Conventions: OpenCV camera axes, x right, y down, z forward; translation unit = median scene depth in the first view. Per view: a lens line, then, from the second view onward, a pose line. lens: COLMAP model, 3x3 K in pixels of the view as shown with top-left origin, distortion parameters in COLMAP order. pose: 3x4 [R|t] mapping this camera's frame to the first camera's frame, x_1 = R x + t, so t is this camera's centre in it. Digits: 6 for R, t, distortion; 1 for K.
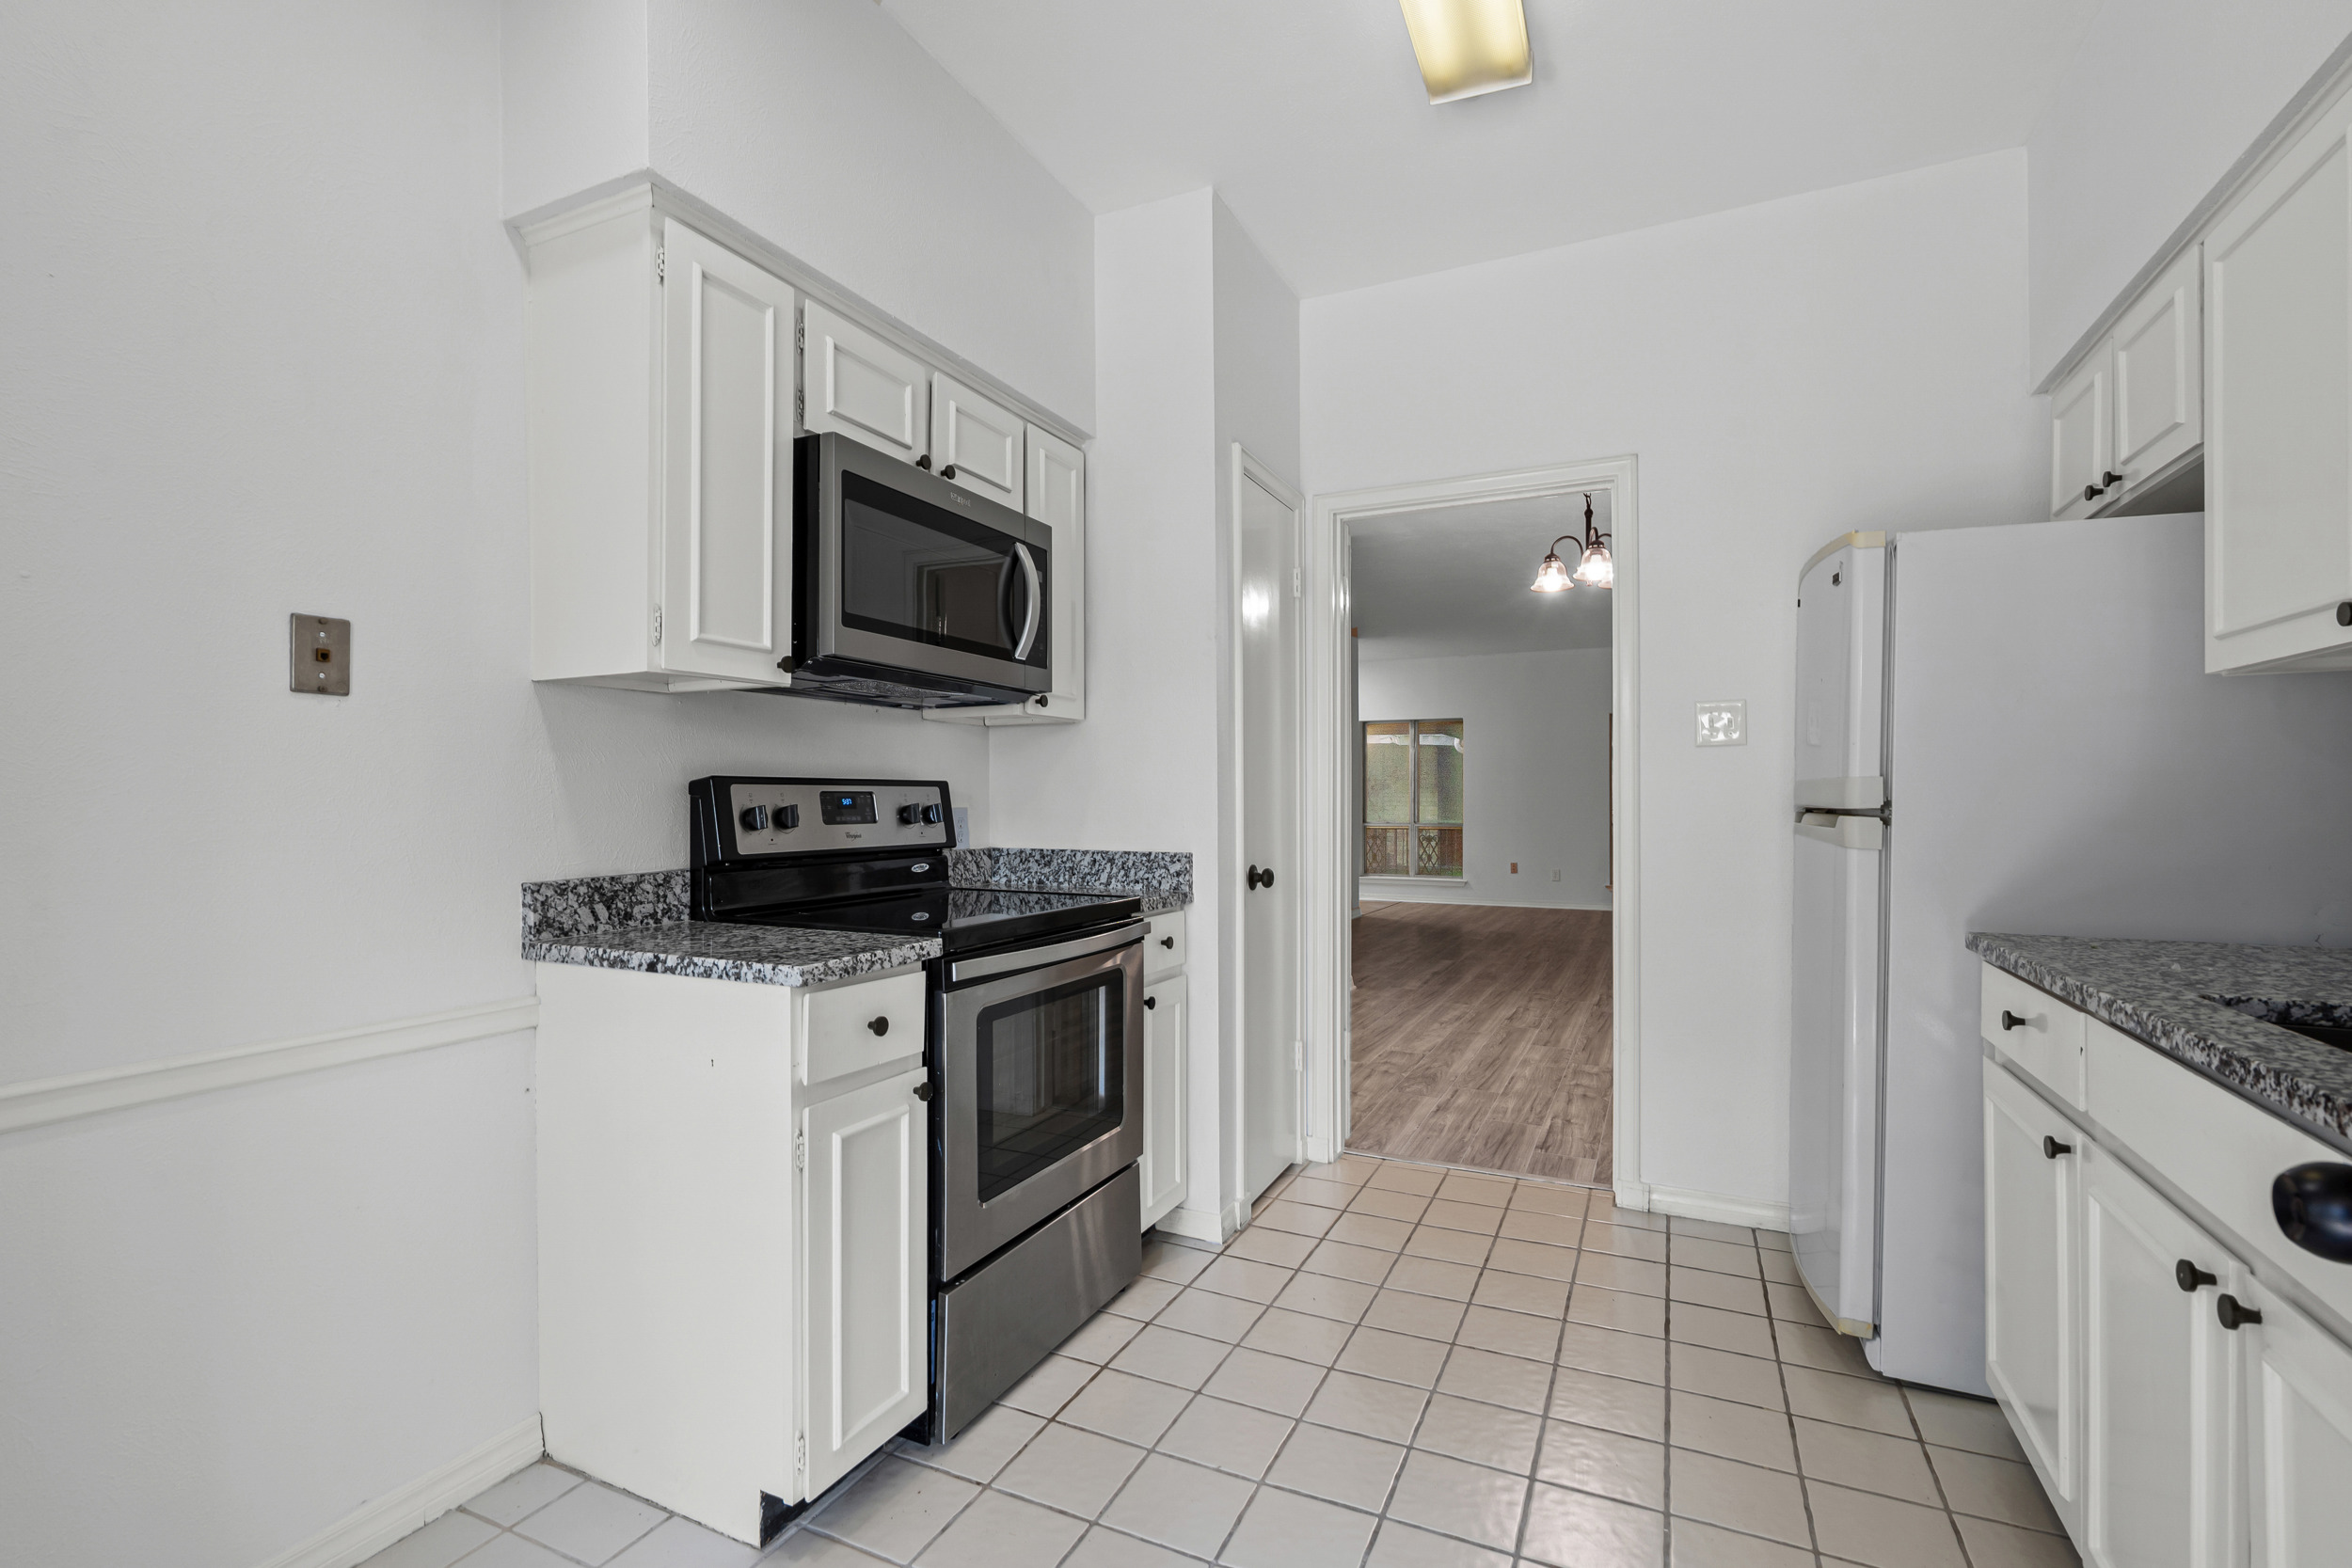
lens RADIAL K [[1070.5, 0, 1170.0], [0, 1070.5, 787.6], [0, 0, 1]] dist [-0.008515, 0.003946]
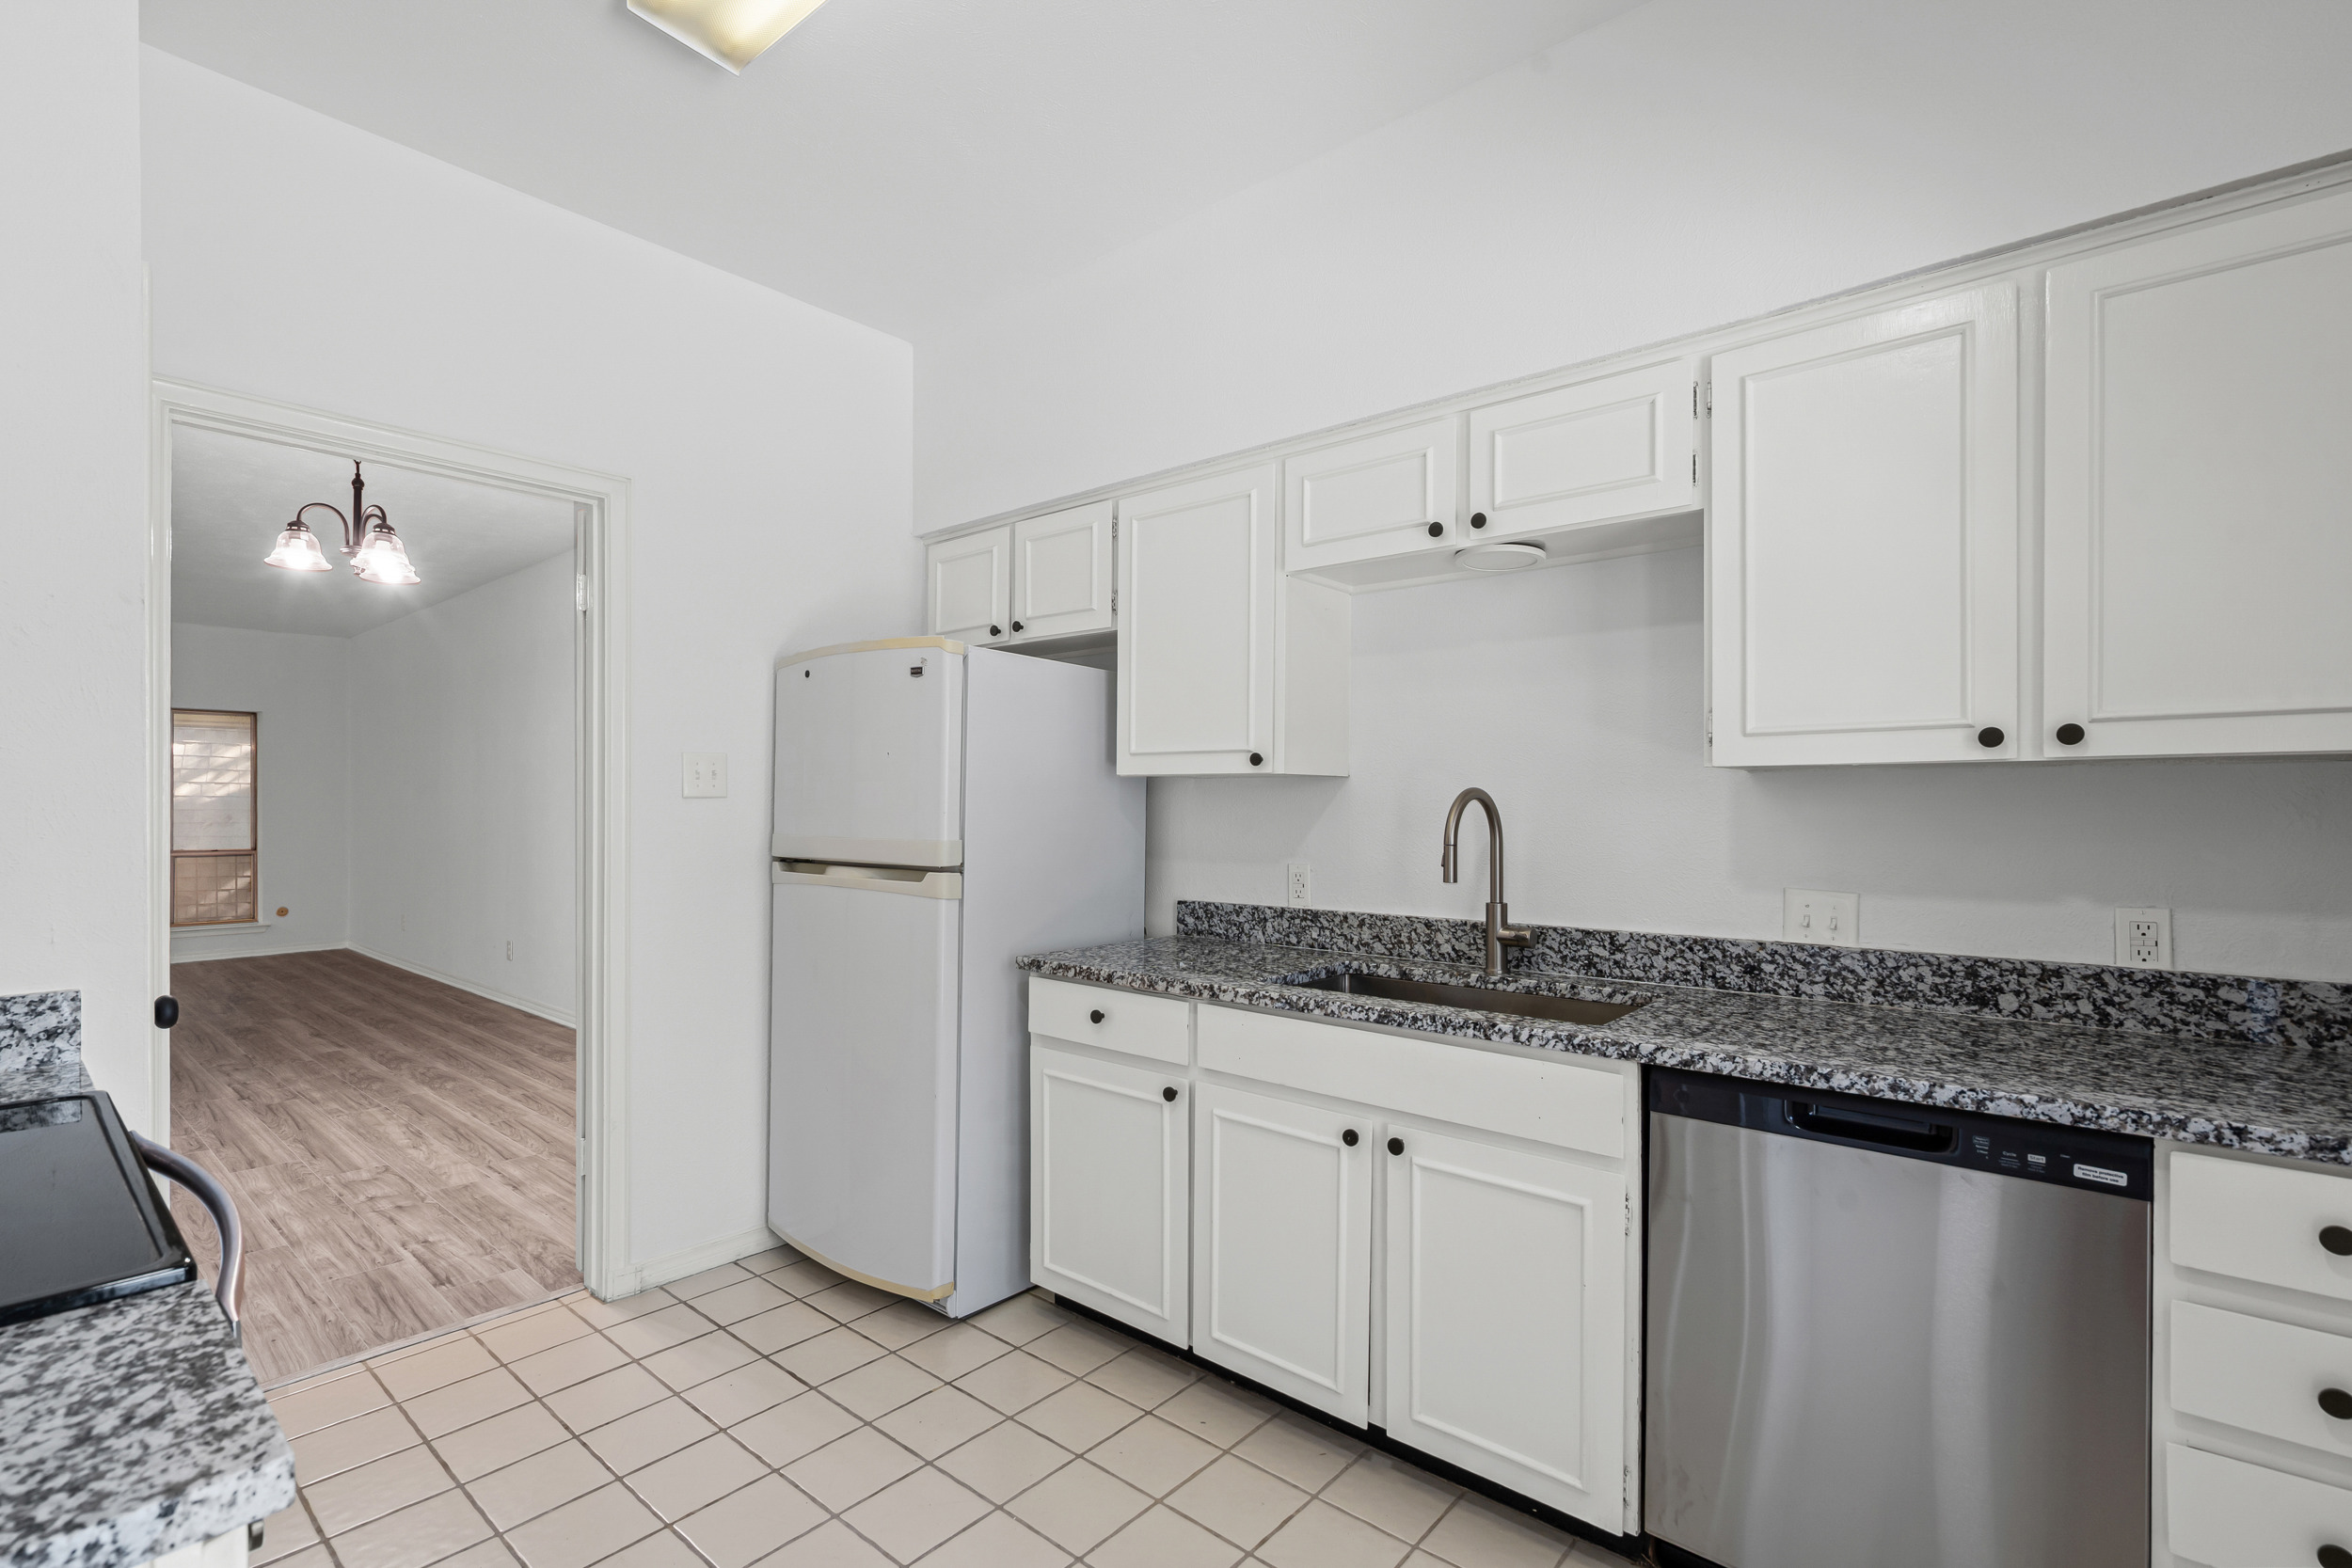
lens RADIAL K [[1070.5, 0, 1158.7], [0, 1070.5, 803.5], [0, 0, 1]] dist [-0.008515, 0.003946]
pose [[0.260662, 0.004348, 0.965420, -0.348866], [-0.015354, 0.999882, -0.000358, -0.040586], [-0.965308, -0.014729, 0.260698, 0.325332]]
